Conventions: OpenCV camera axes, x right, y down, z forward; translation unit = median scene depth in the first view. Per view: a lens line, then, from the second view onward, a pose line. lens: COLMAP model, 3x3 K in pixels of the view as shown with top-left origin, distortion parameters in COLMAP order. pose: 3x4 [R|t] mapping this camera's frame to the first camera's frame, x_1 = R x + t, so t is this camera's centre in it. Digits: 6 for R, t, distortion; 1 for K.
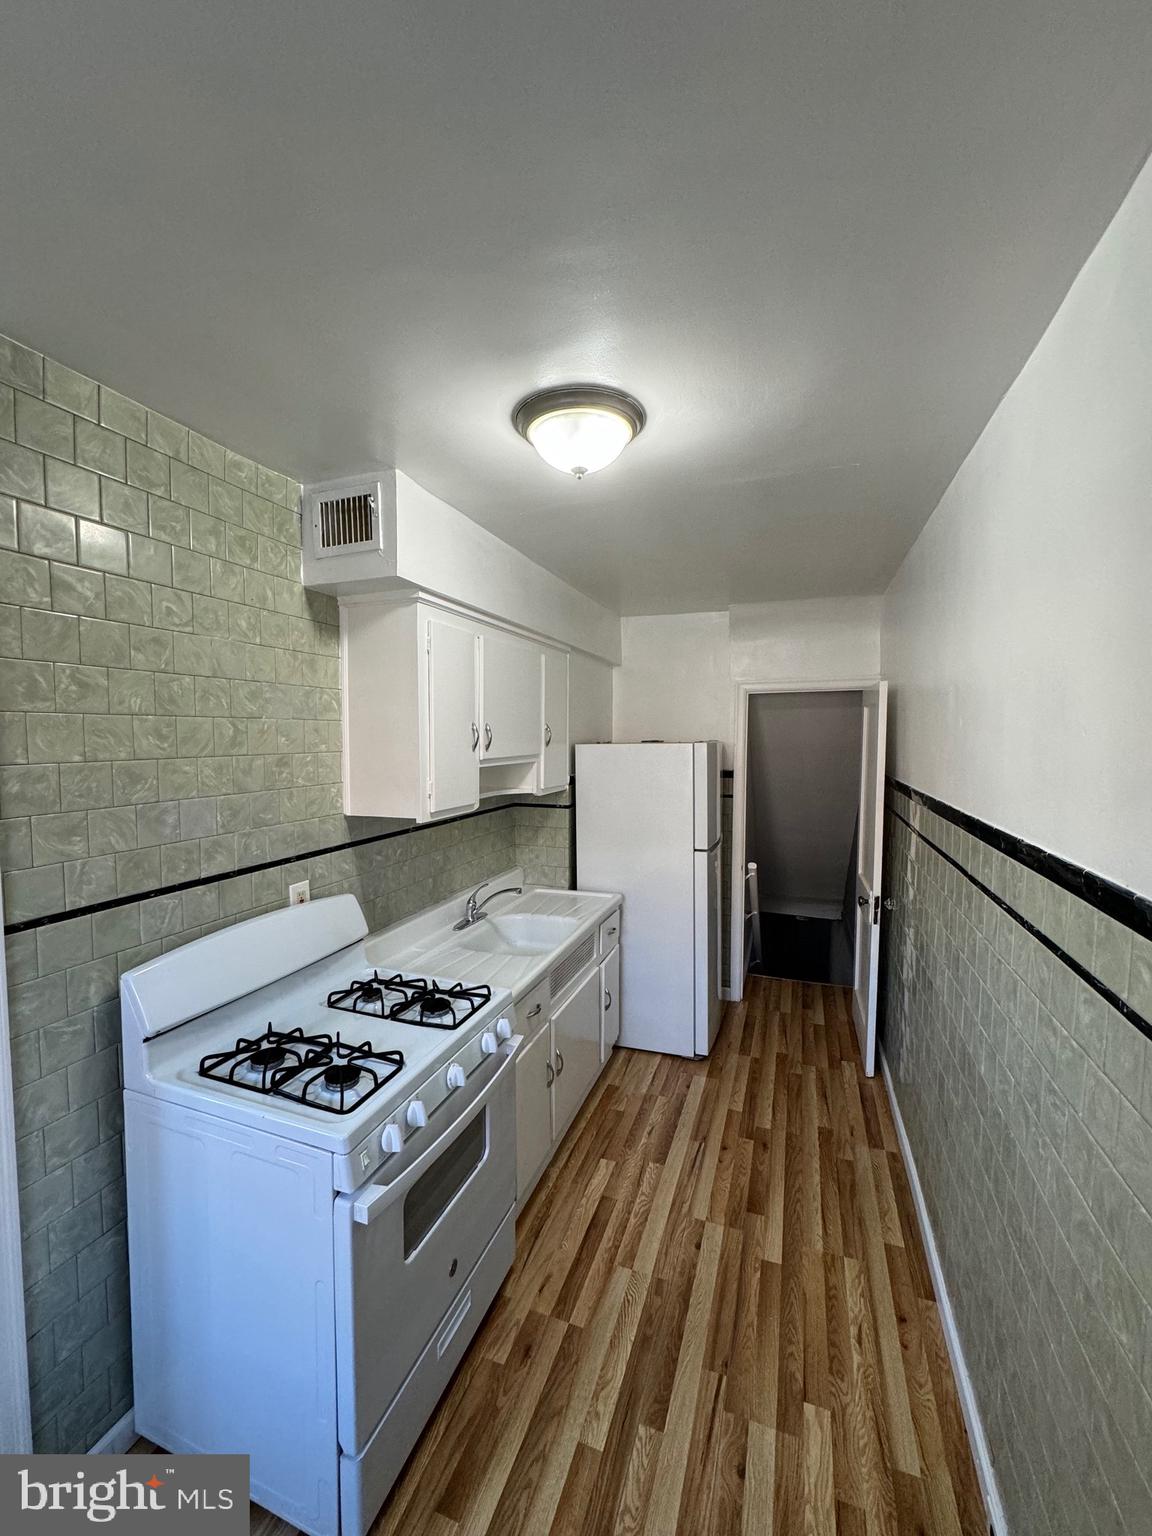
lens RADIAL K [[609.3, 0, 581.6], [0, 609.3, 767.4], [0, 0, 1]] dist [-0.000228, 0.000048]
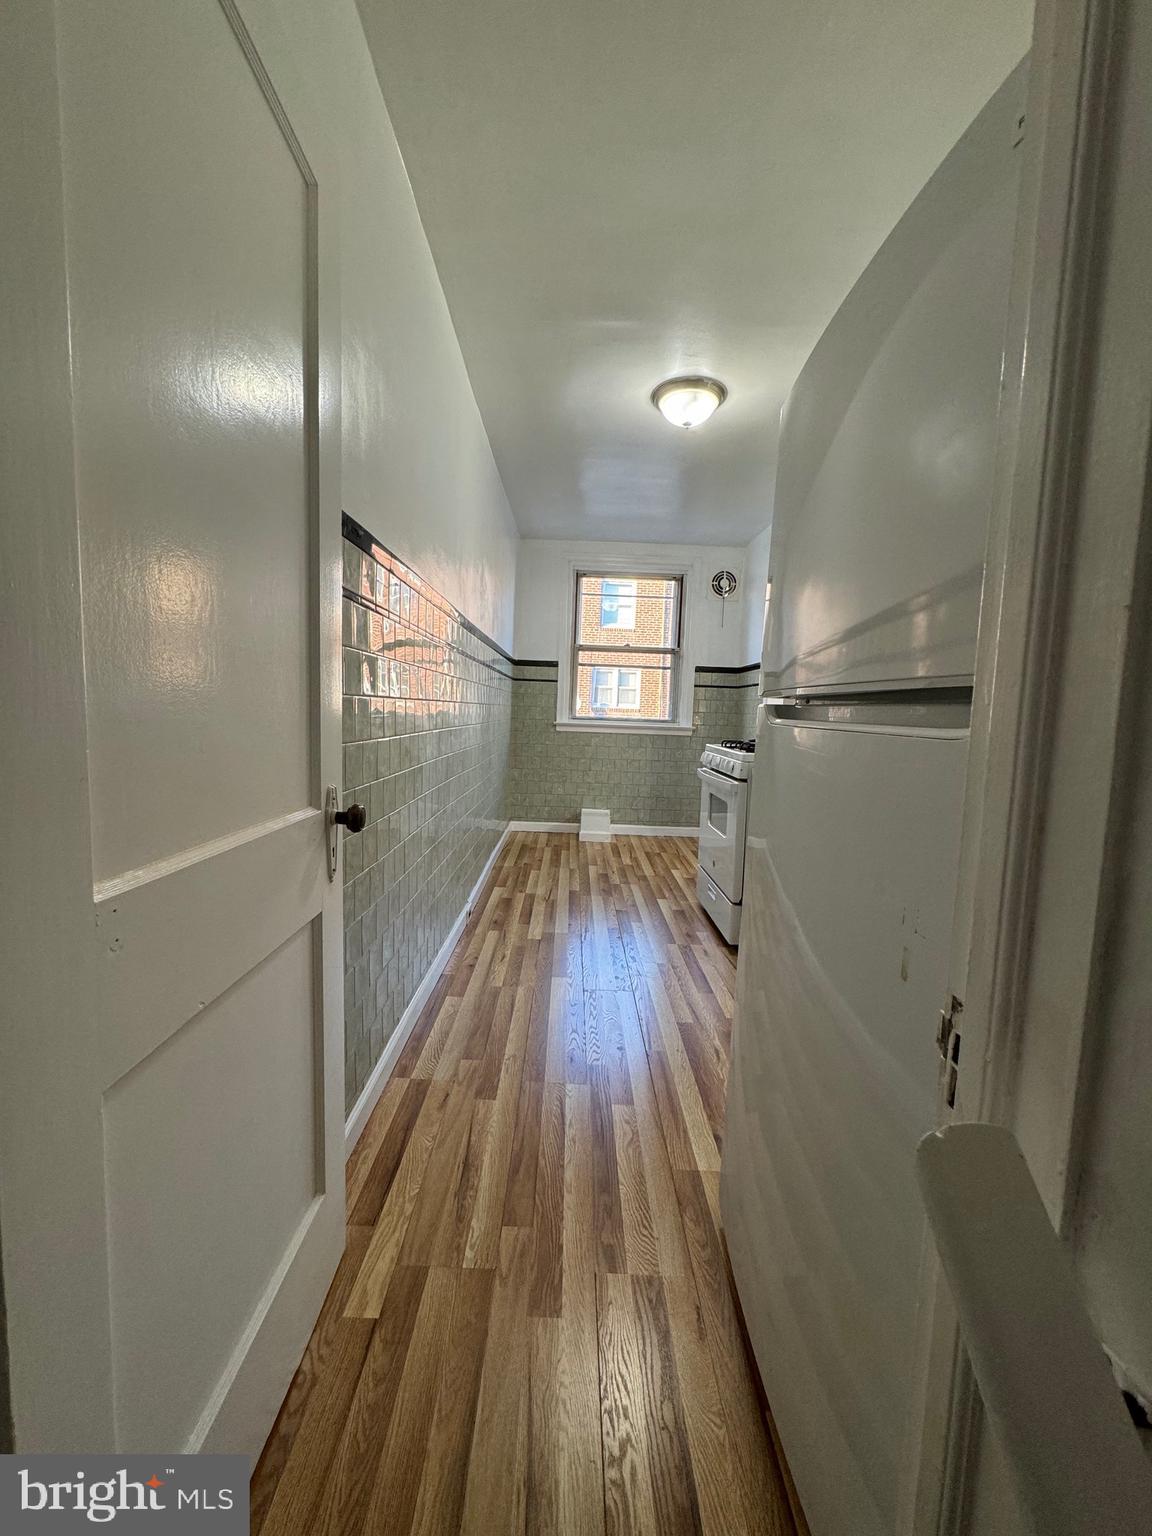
lens RADIAL K [[609.3, 0, 581.6], [0, 609.3, 767.4], [0, 0, 1]] dist [-0.000228, 0.000048]
pose [[-0.935330, -0.000060, -0.353776, 0.661571], [-0.054028, 0.988294, 0.142674, 0.191701], [0.349626, 0.152561, -0.924385, 1.959638]]
